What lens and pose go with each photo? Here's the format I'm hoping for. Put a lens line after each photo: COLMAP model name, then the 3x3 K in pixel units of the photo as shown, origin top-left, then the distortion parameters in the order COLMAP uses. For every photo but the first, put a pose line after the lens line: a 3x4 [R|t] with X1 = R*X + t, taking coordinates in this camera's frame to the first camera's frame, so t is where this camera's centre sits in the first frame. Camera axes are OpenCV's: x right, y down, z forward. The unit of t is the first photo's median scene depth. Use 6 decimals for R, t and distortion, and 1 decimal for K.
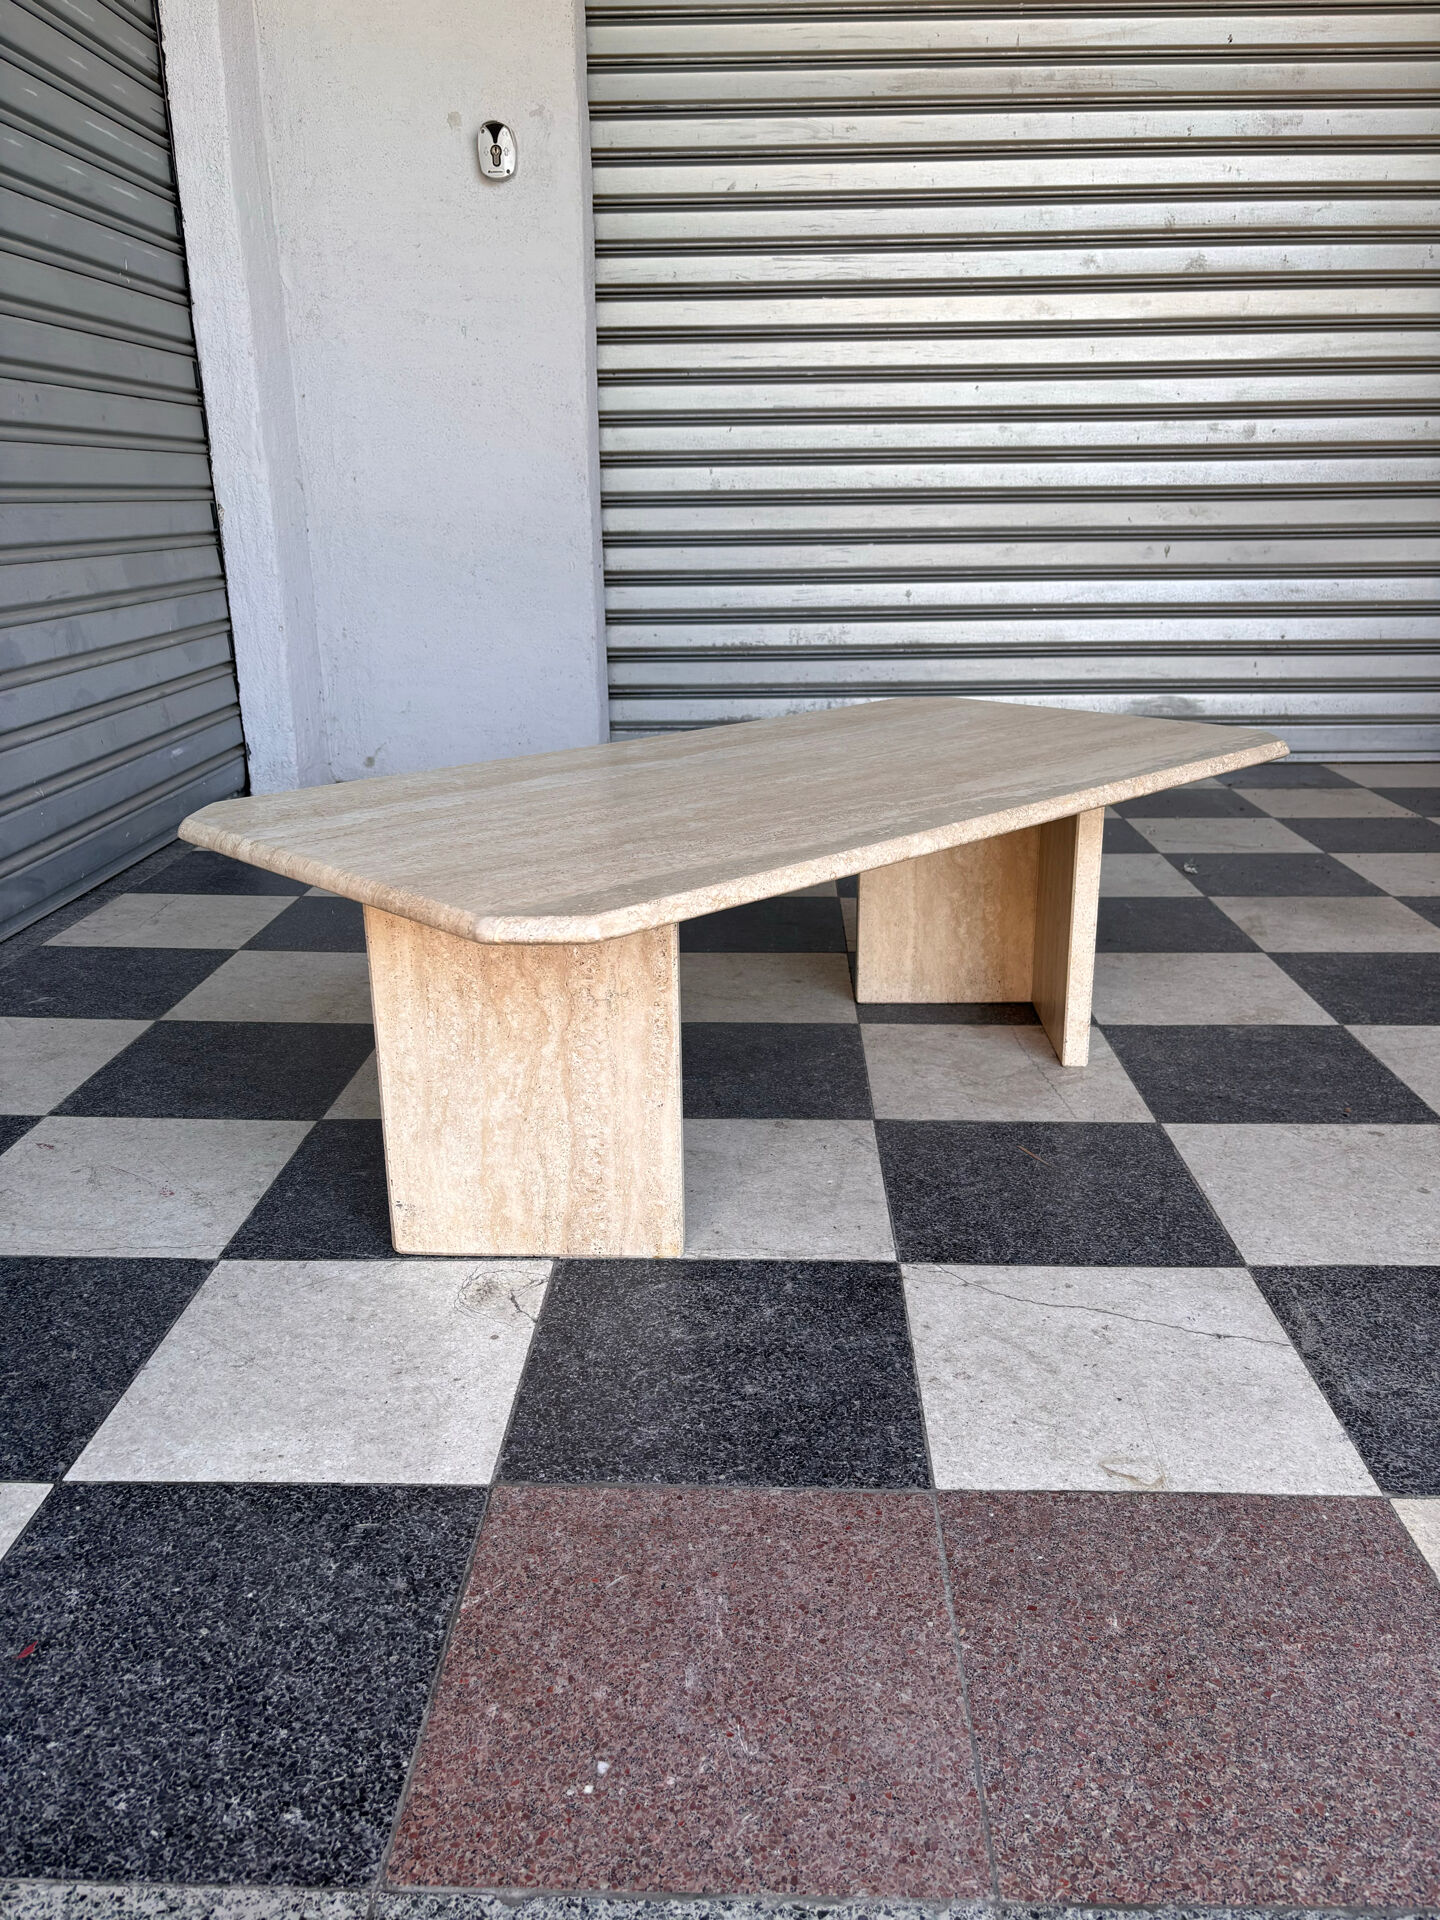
lens RADIAL K [[1461.9, 0, 725.7], [0, 1461.9, 945.5], [0, 0, 1]] dist [0.039180, -0.045630]
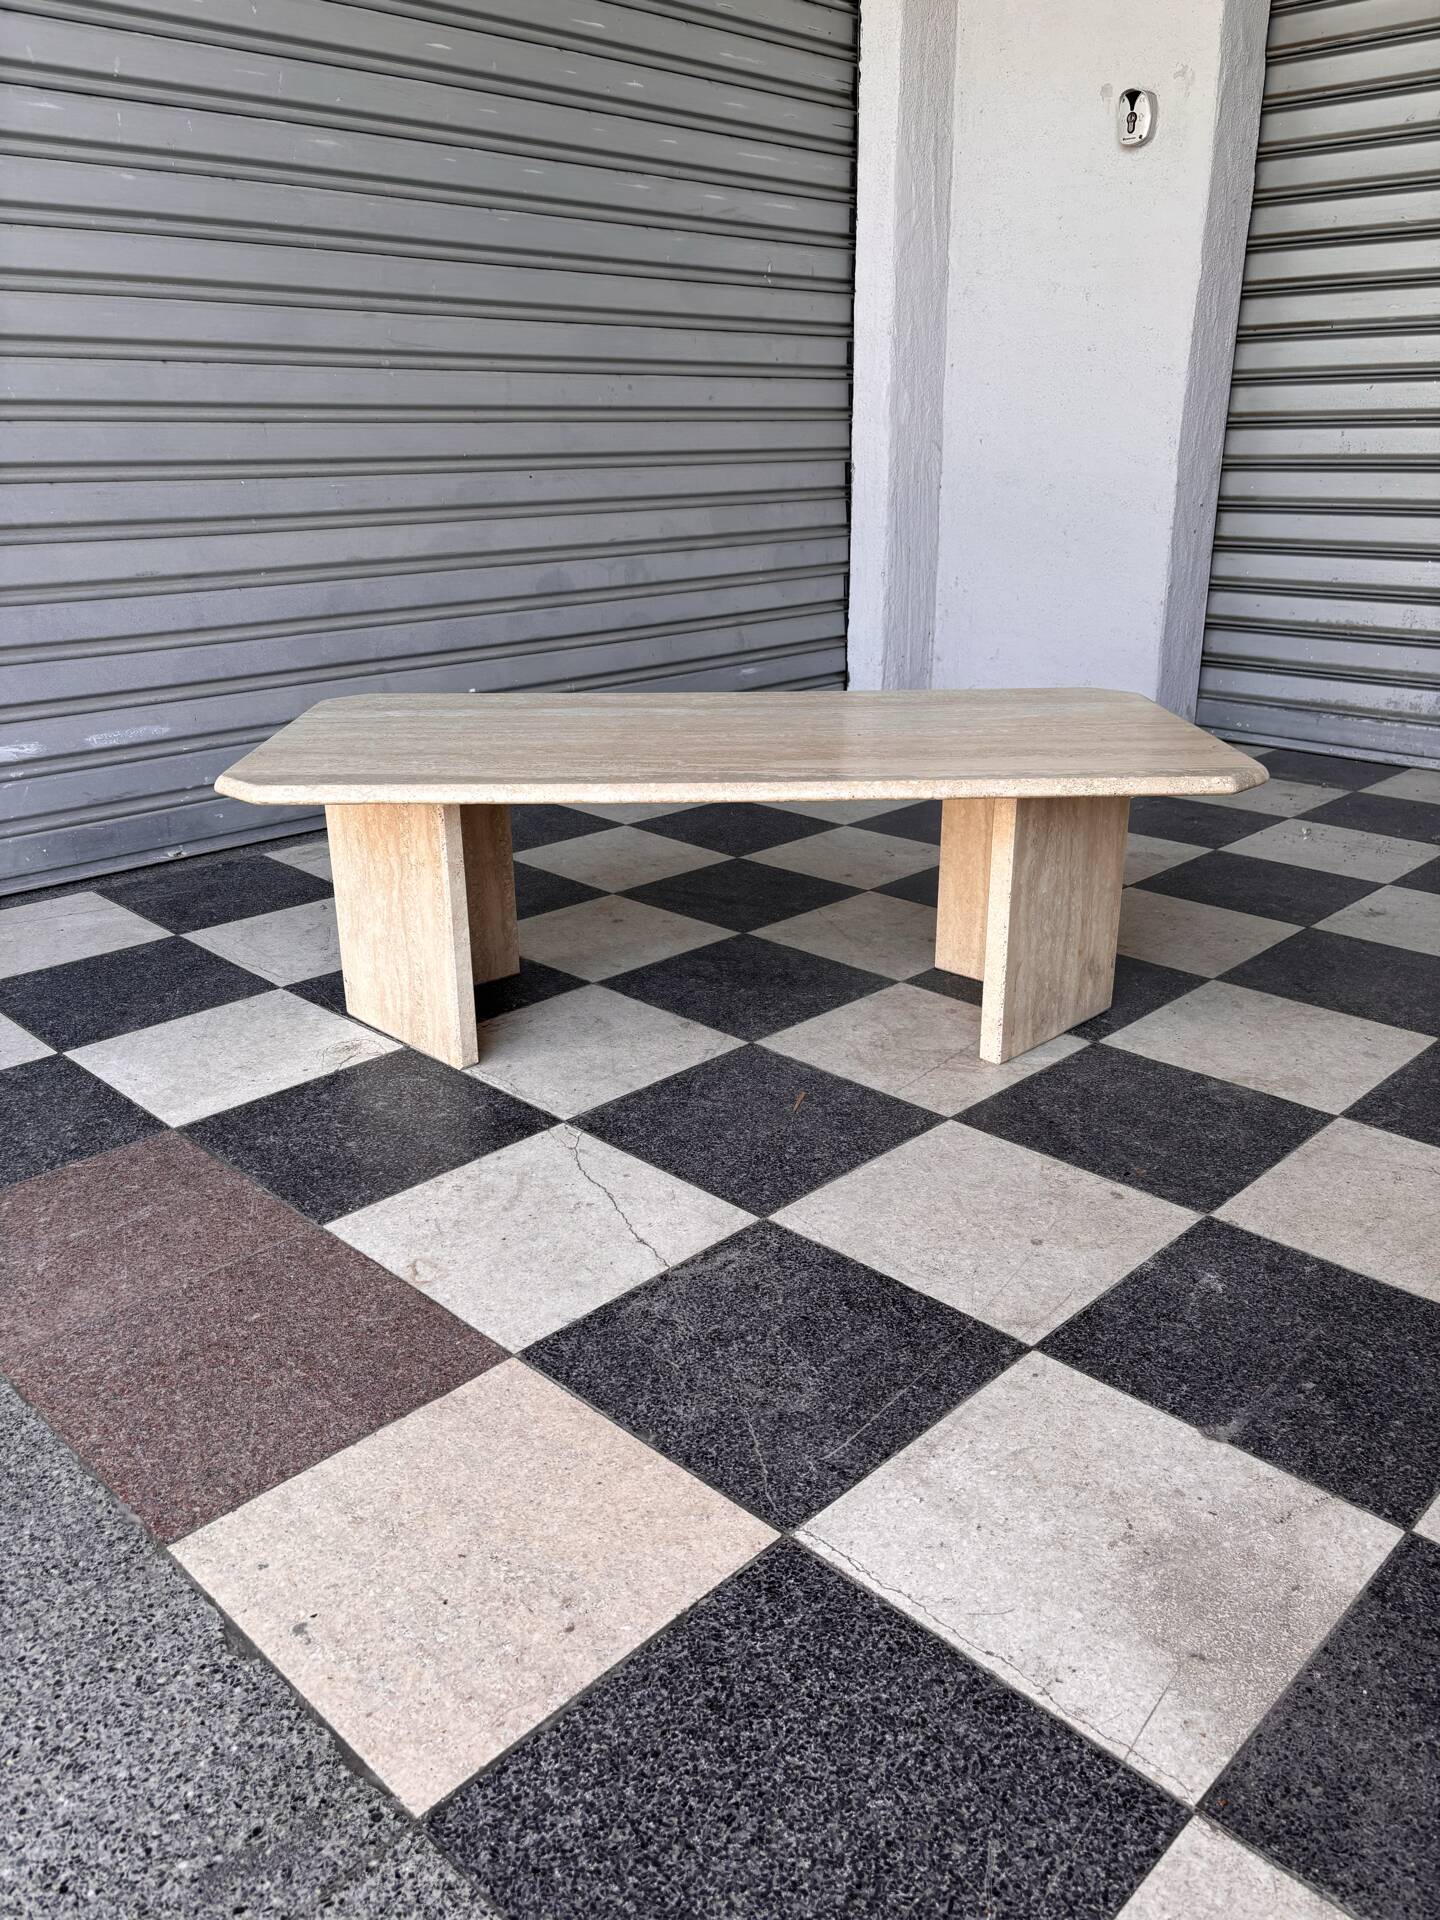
lens RADIAL K [[1461.9, 0, 714.5], [0, 1461.9, 960.2], [0, 0, 1]] dist [0.039180, -0.045630]
pose [[0.733304, 0.237030, -0.637245, 0.827113], [-0.201999, 0.970895, 0.128685, -0.089096], [0.649200, 0.034358, 0.759841, 0.108573]]
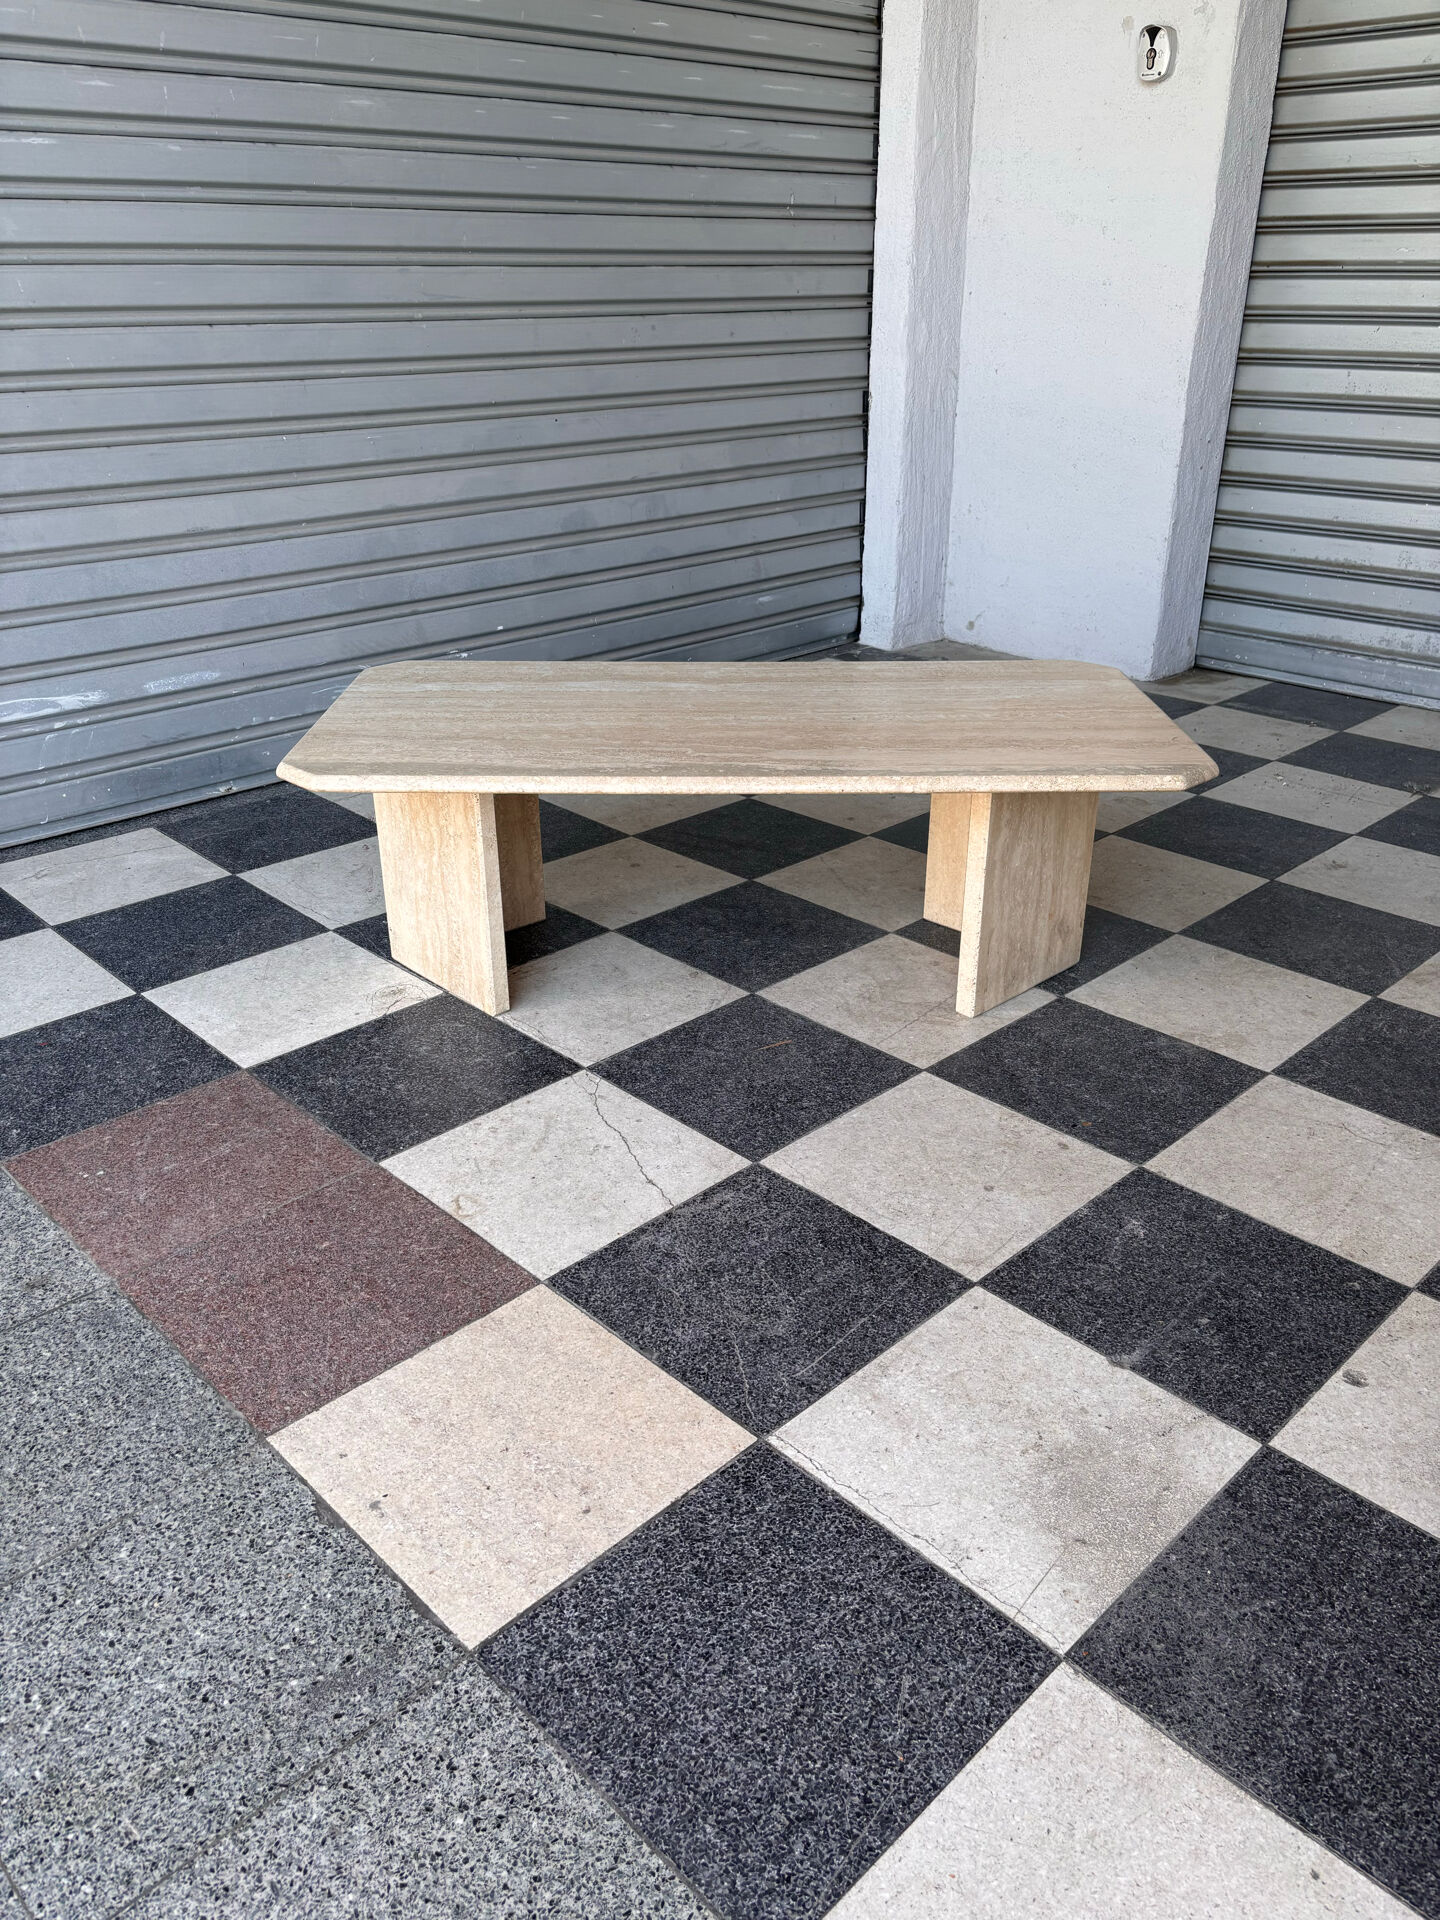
lens RADIAL K [[1461.9, 0, 710.7], [0, 1461.9, 964.0], [0, 0, 1]] dist [0.039180, -0.045630]
pose [[0.718320, 0.304335, -0.625617, 0.903479], [-0.210897, 0.952187, 0.221049, -0.187998], [0.662978, -0.026843, 0.748158, 0.014705]]
